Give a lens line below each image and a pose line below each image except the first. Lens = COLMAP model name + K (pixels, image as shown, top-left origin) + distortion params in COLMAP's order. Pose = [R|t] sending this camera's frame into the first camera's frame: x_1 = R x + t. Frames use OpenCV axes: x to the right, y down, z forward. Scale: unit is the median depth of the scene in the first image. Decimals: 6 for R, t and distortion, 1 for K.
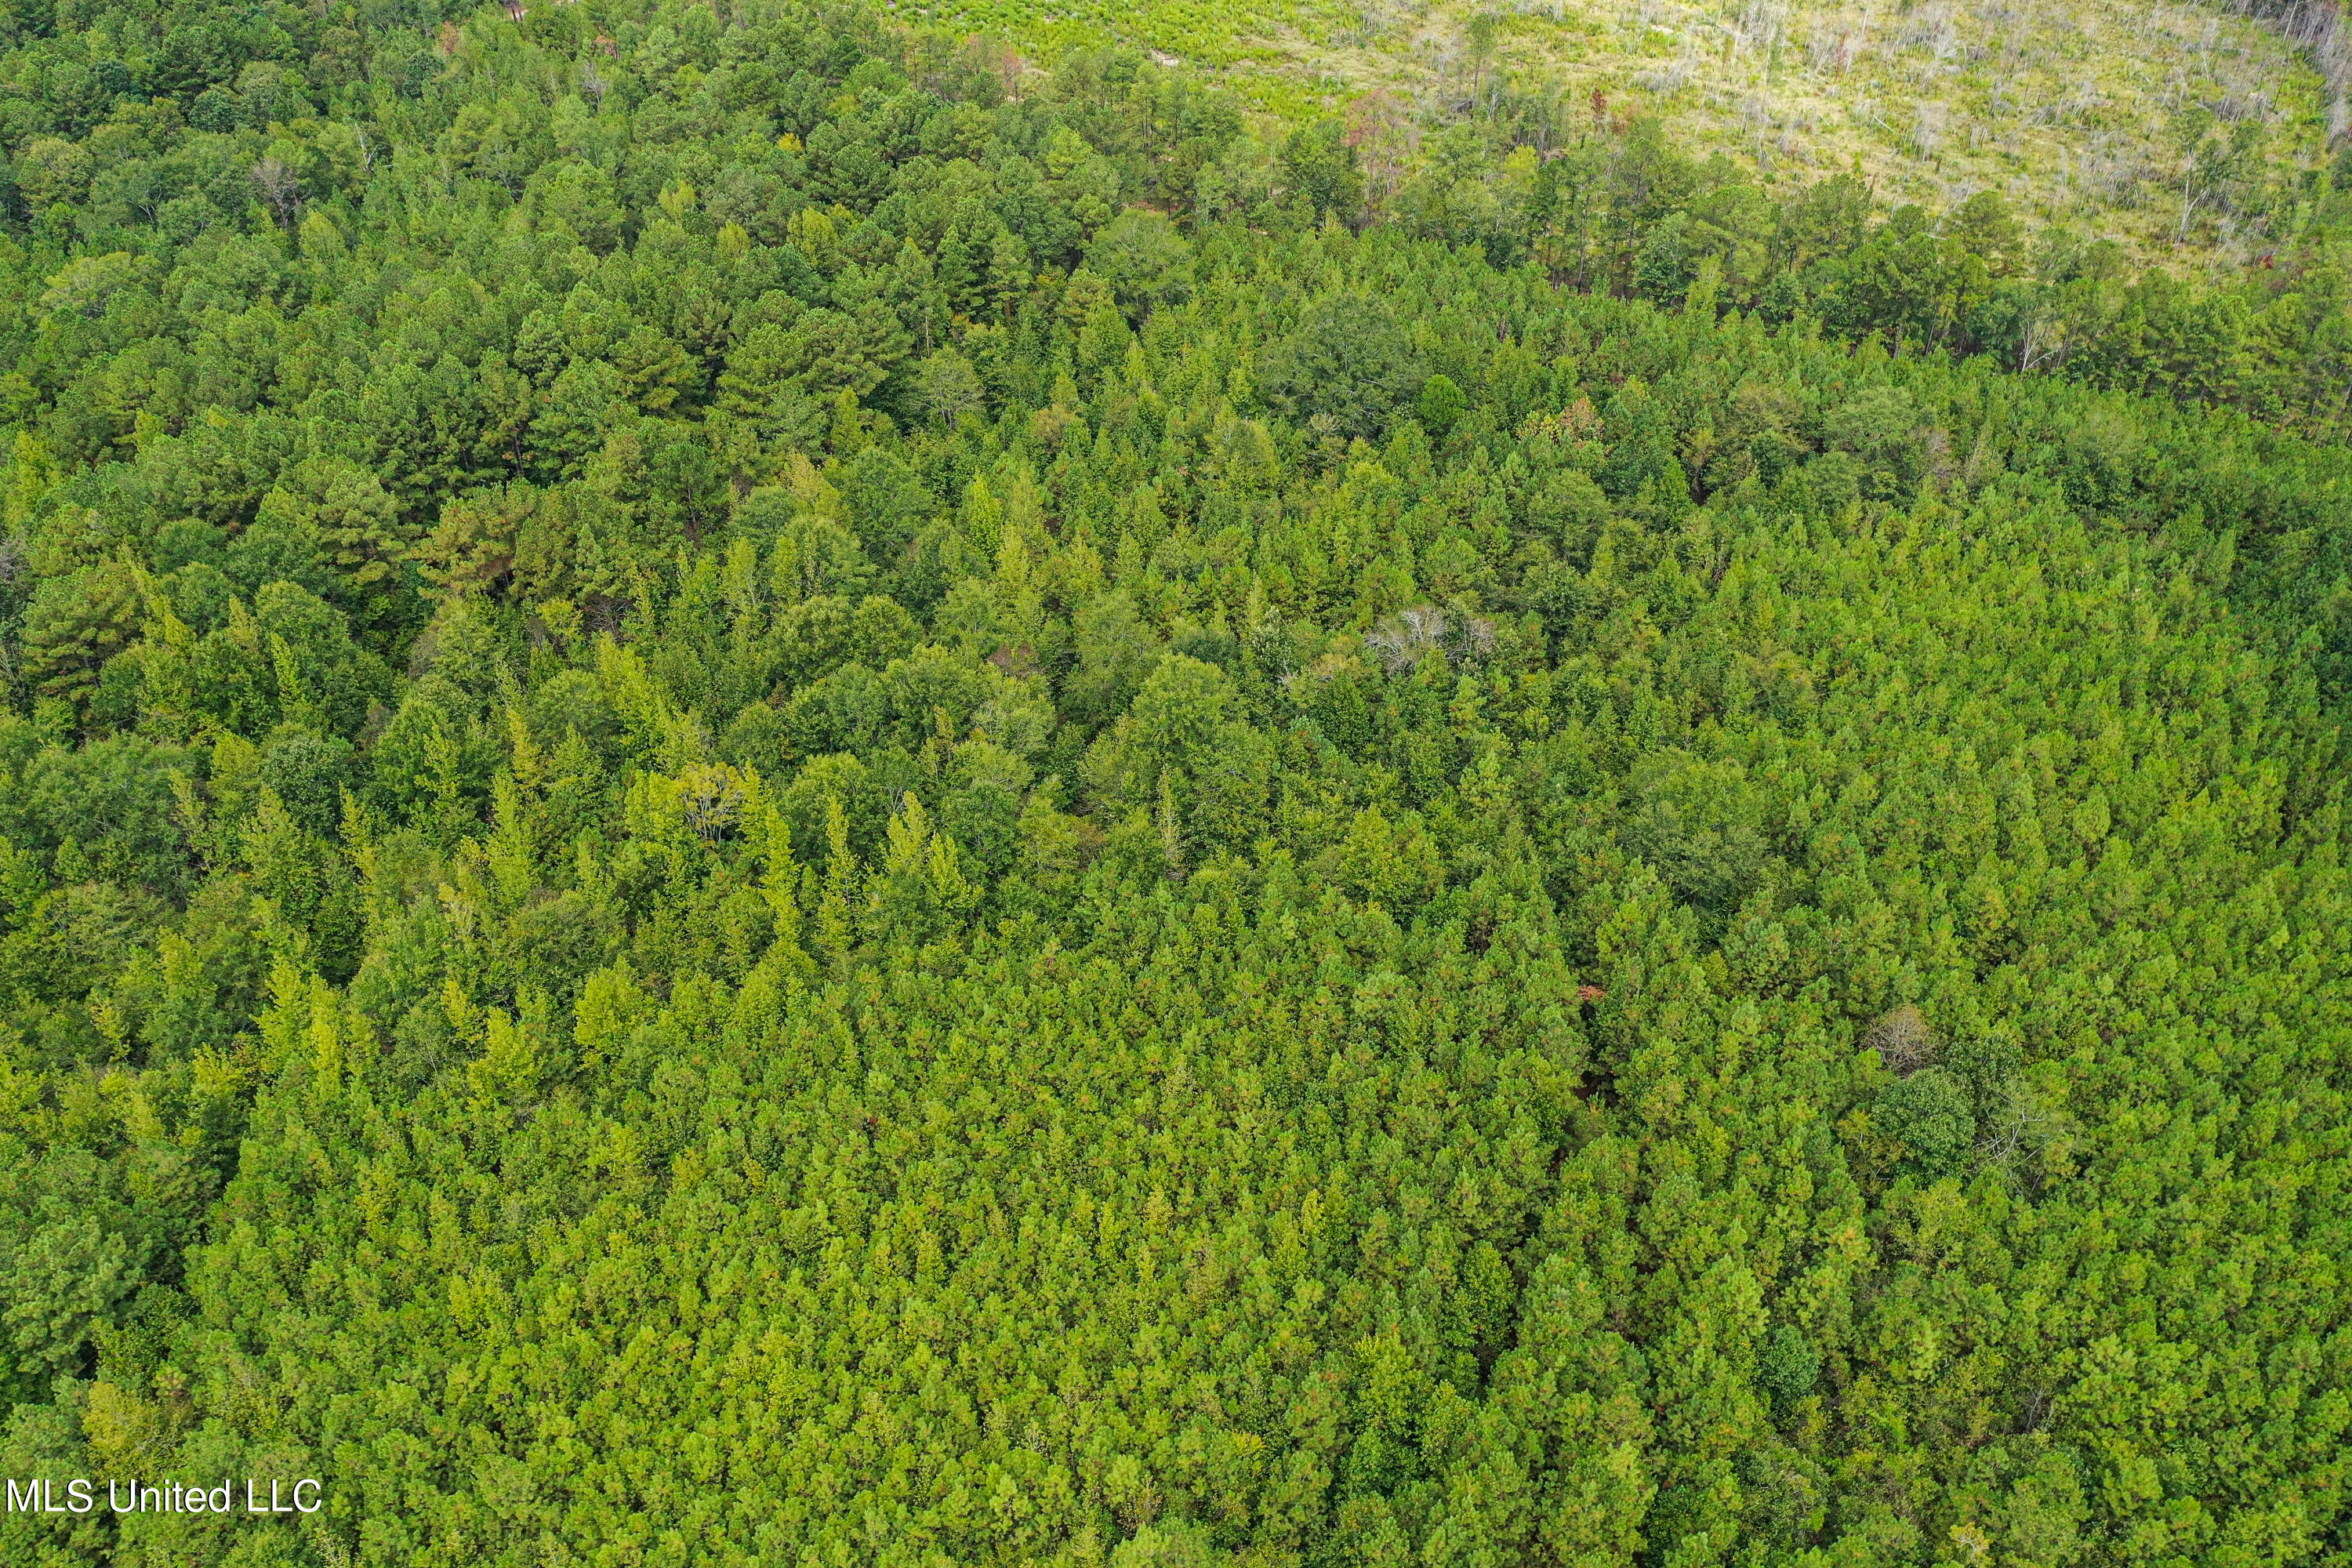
lens RADIAL K [[1861.1, 0, 1176.0], [0, 1861.1, 784.0], [0, 0, 1]] dist [0.002635, 0.002524]
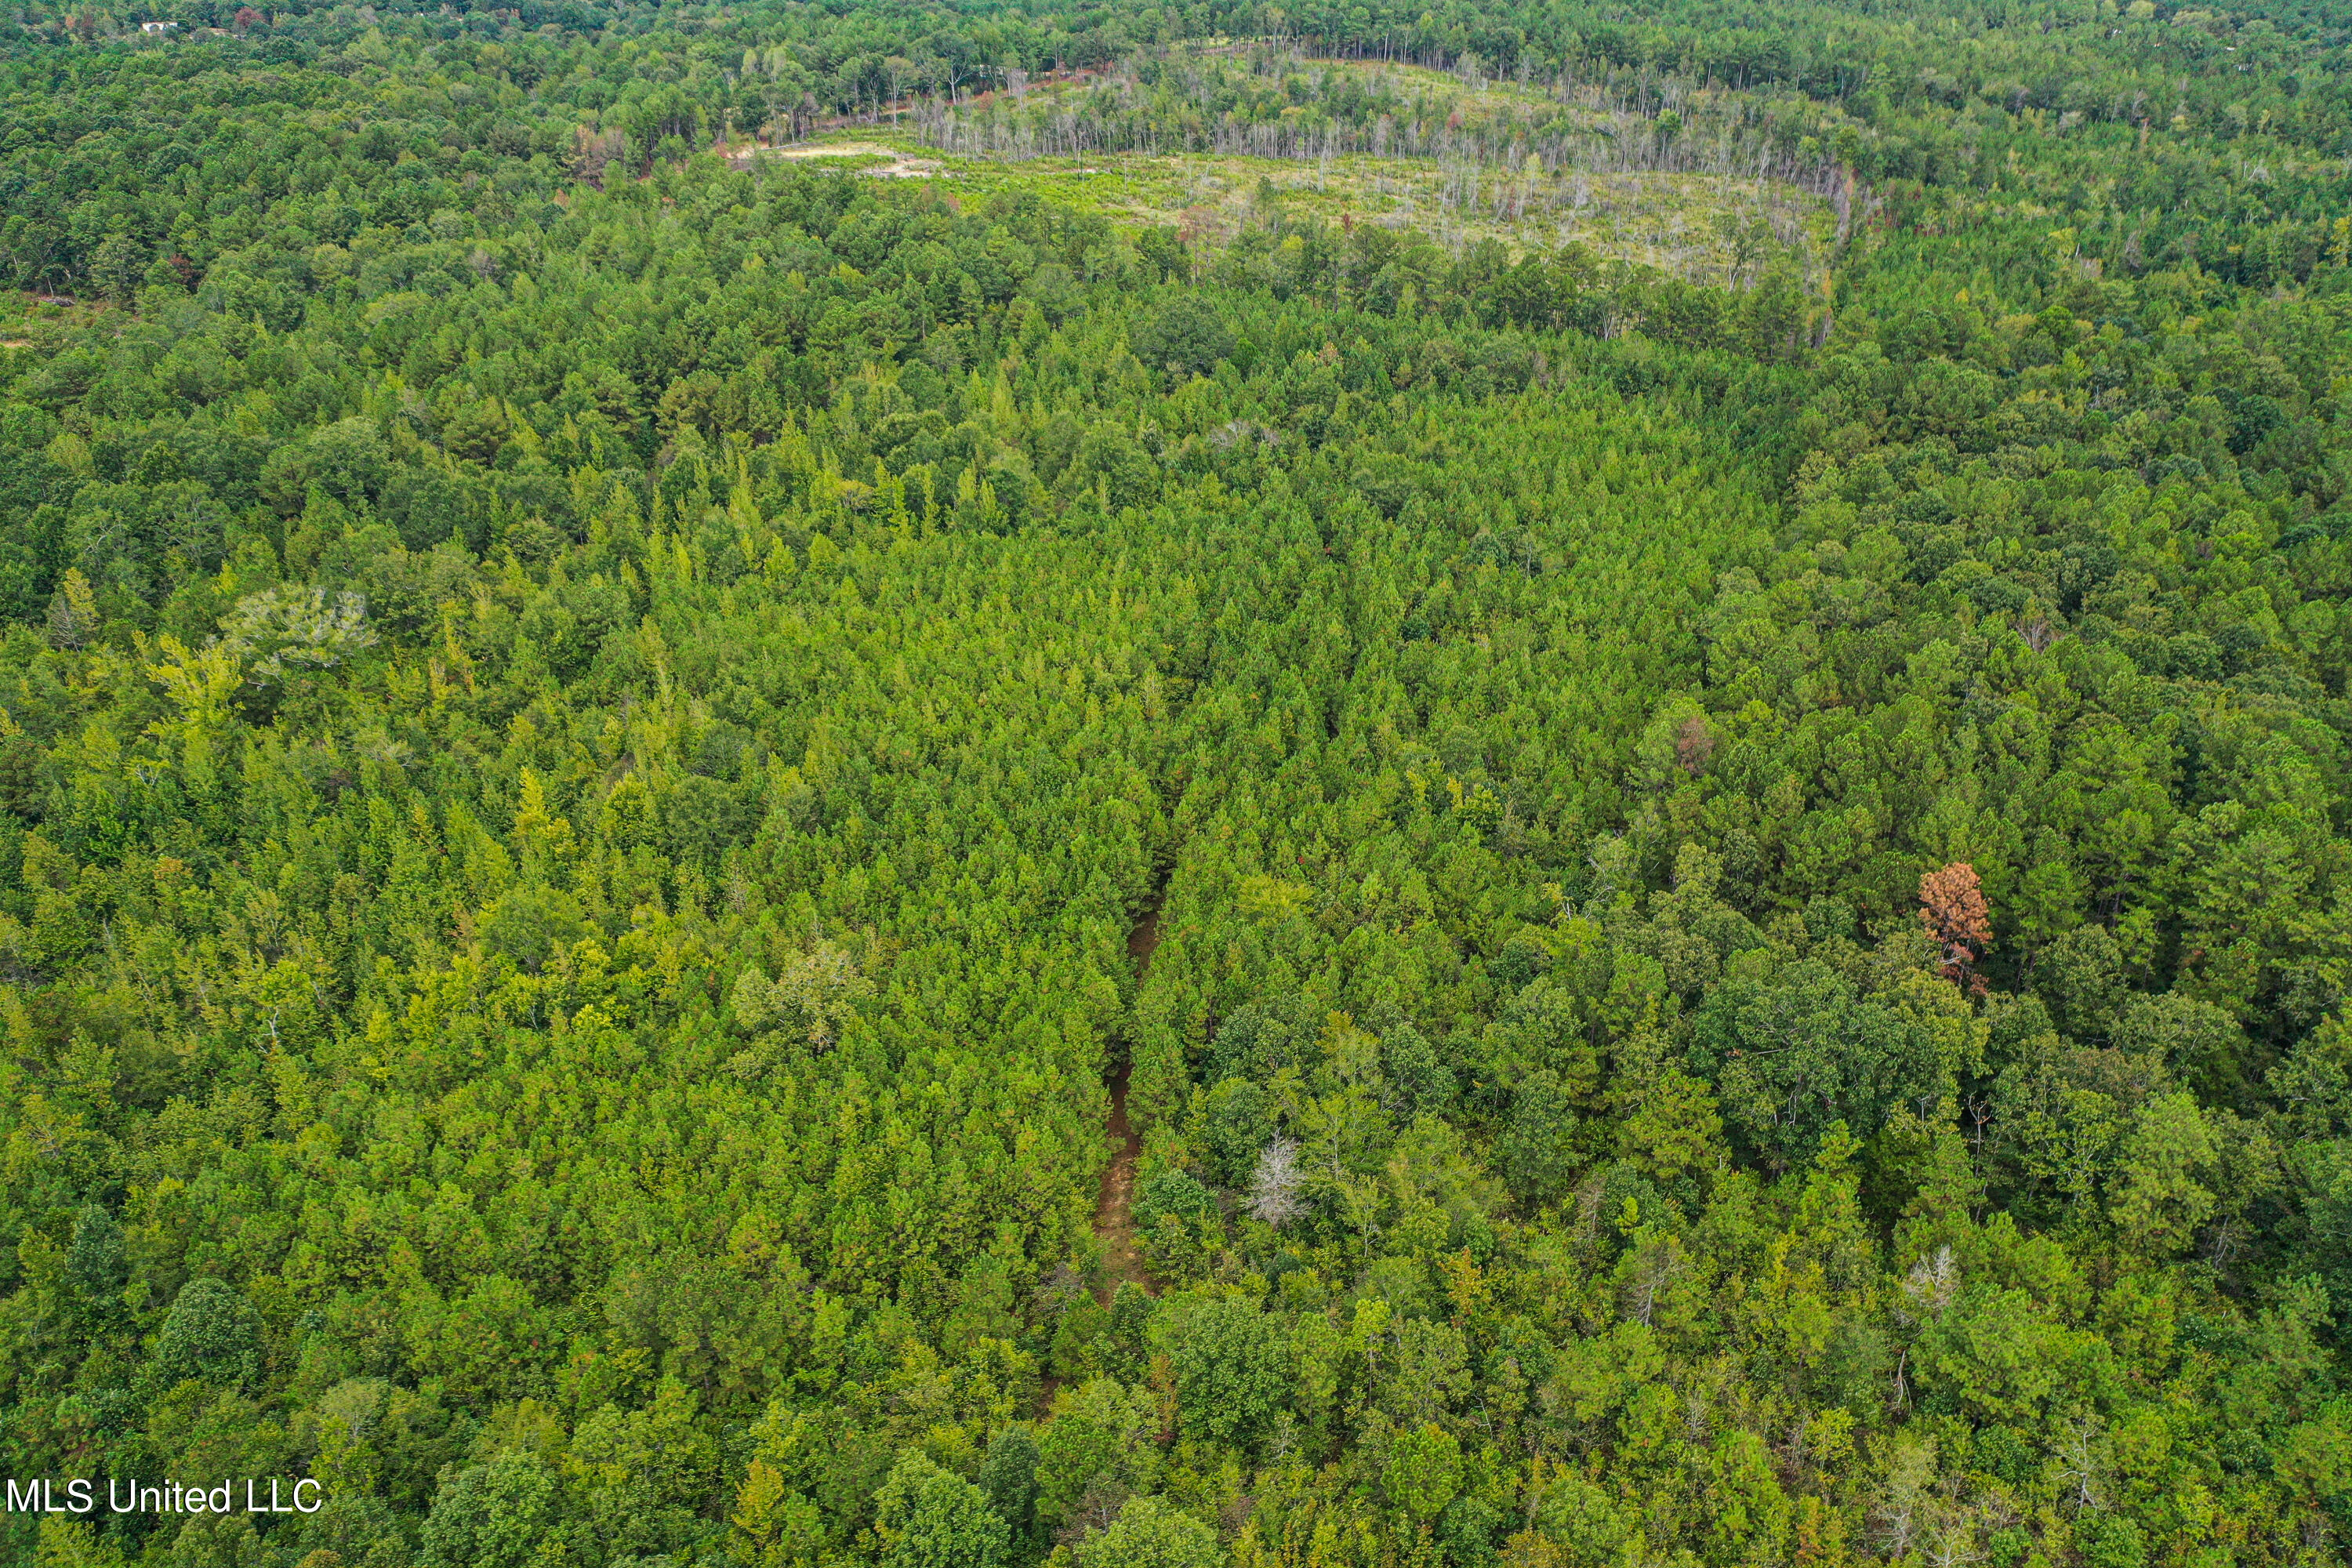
lens RADIAL K [[1861.1, 0, 1176.0], [0, 1861.1, 784.0], [0, 0, 1]] dist [0.002635, 0.002524]
pose [[0.995965, -0.045469, 0.077371, -0.064315], [0.056760, 0.986958, -0.150637, 0.426130], [-0.069513, 0.154421, 0.985557, -0.571081]]
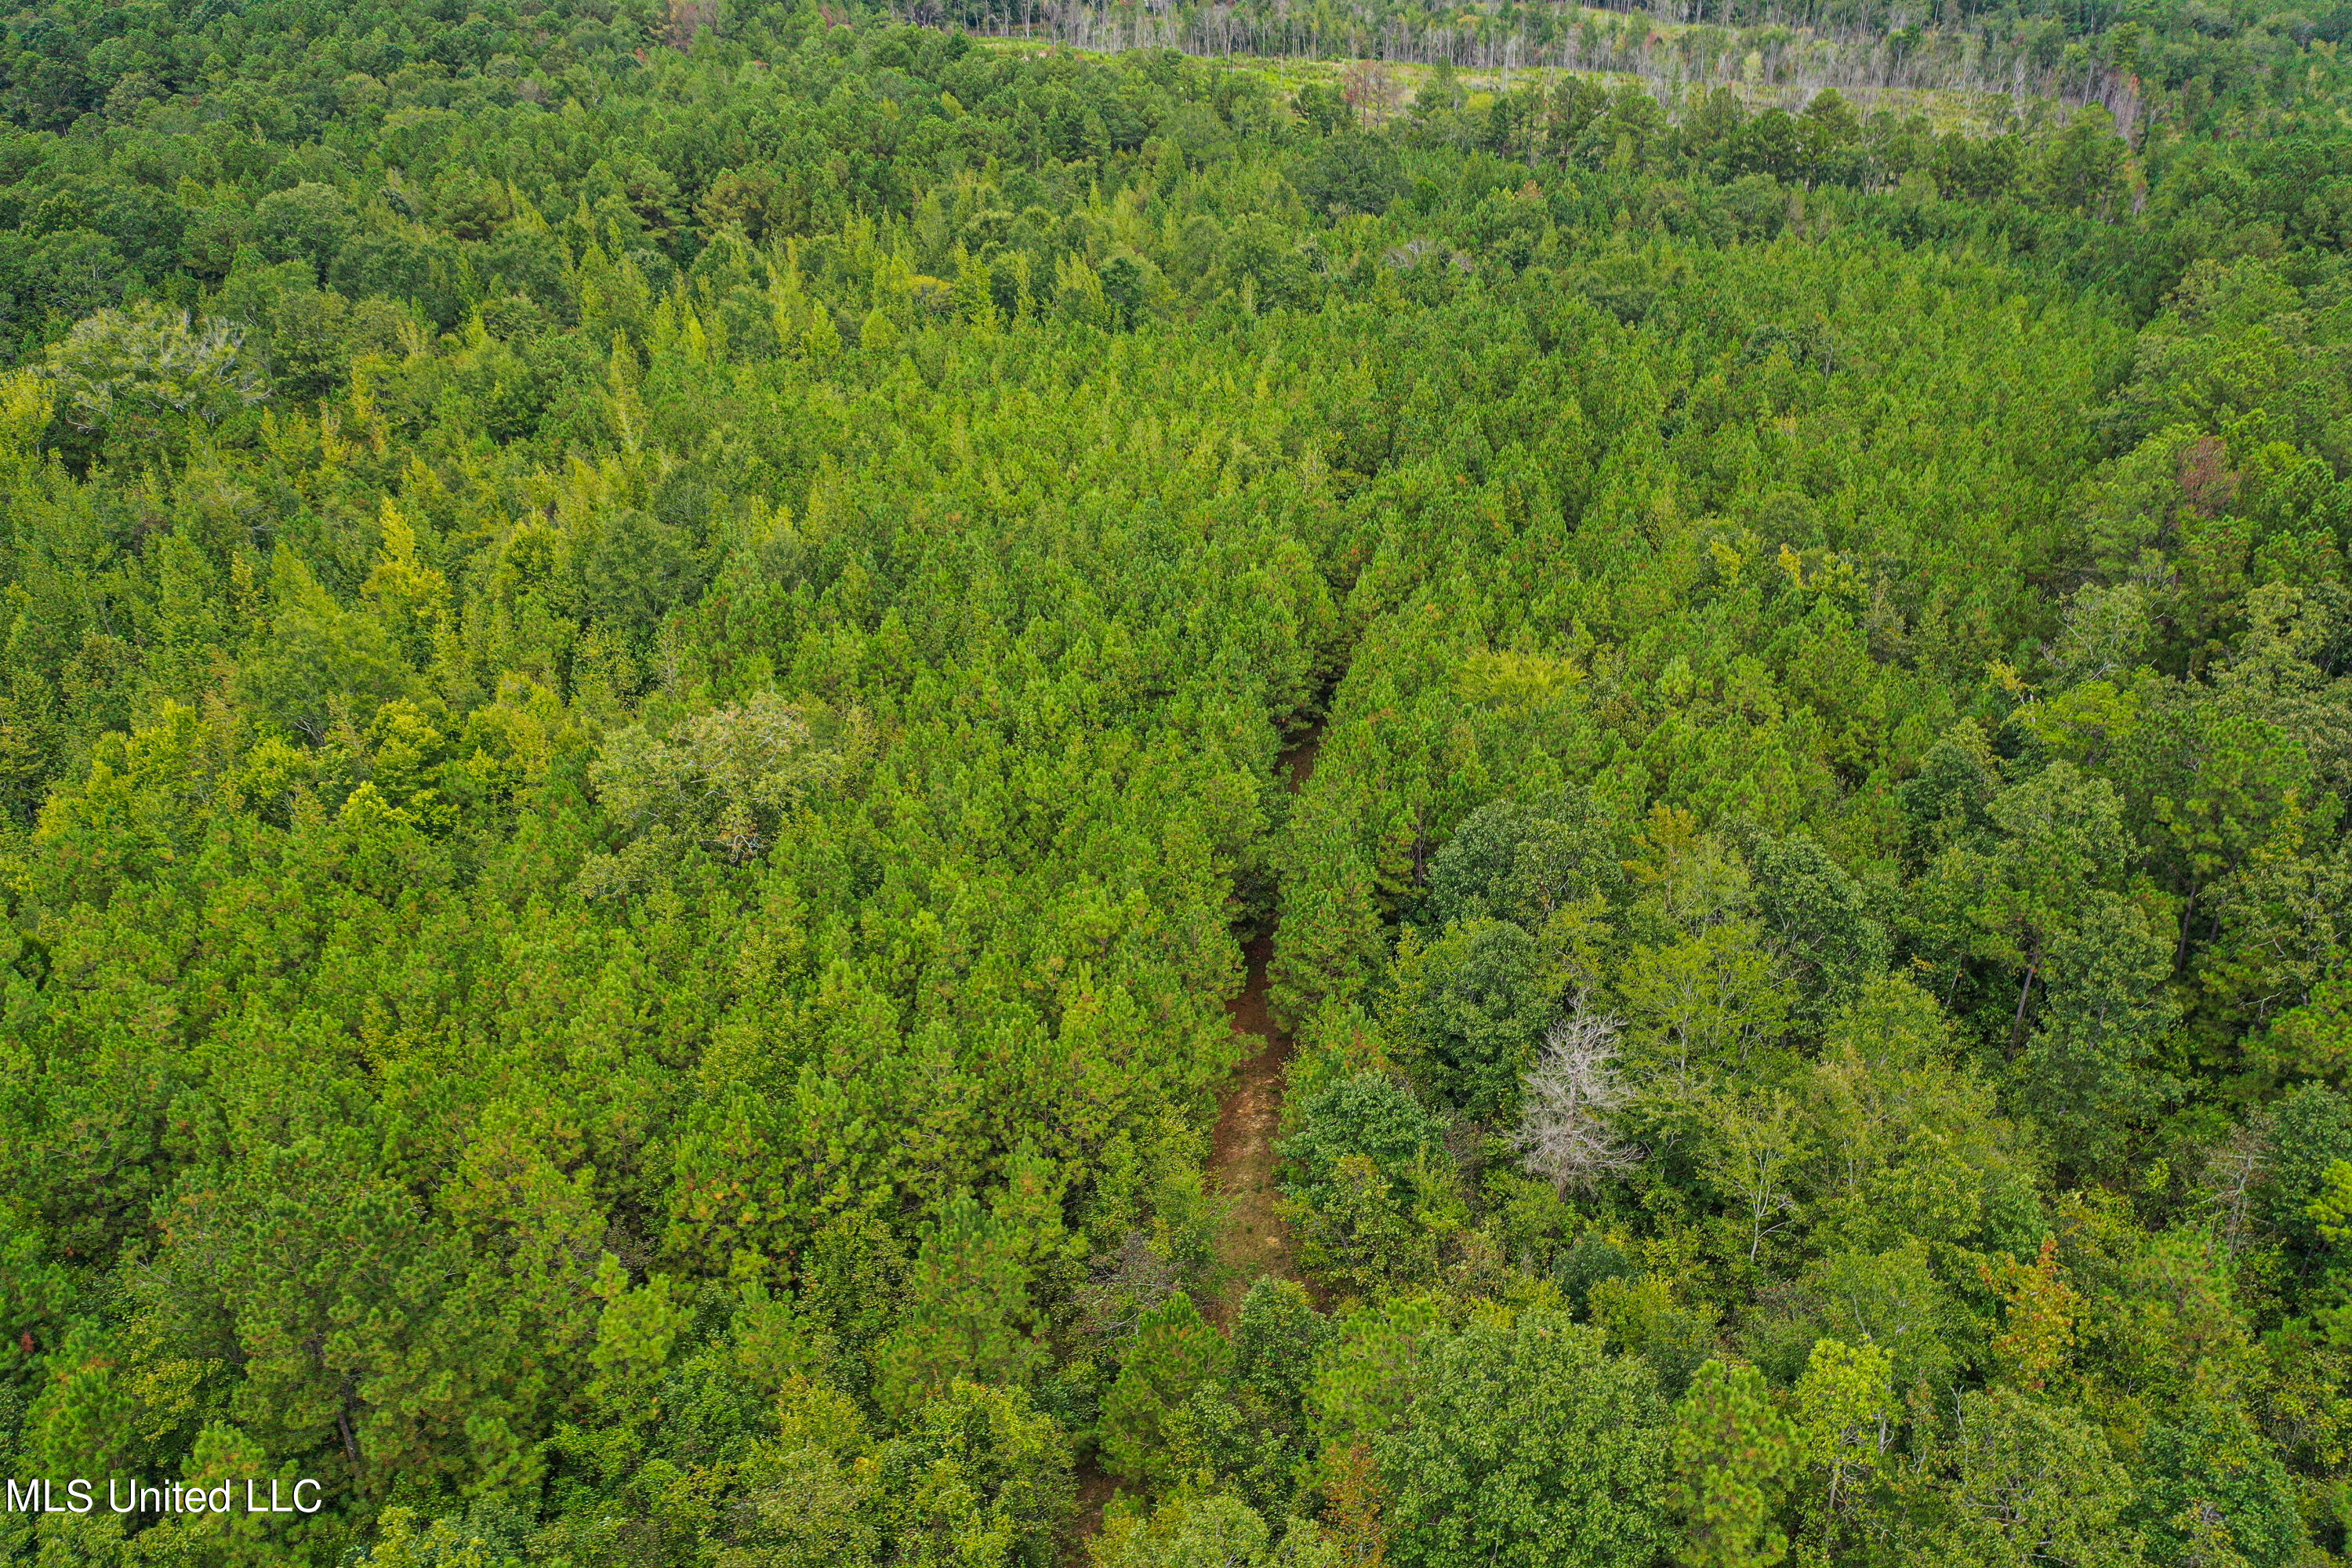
lens RADIAL K [[1861.1, 0, 1176.0], [0, 1861.1, 784.0], [0, 0, 1]] dist [0.002635, 0.002524]
pose [[0.999905, -0.008157, 0.011119, -0.057660], [0.010064, 0.982872, -0.184015, 0.471157], [-0.009427, 0.184110, 0.982860, -0.245854]]
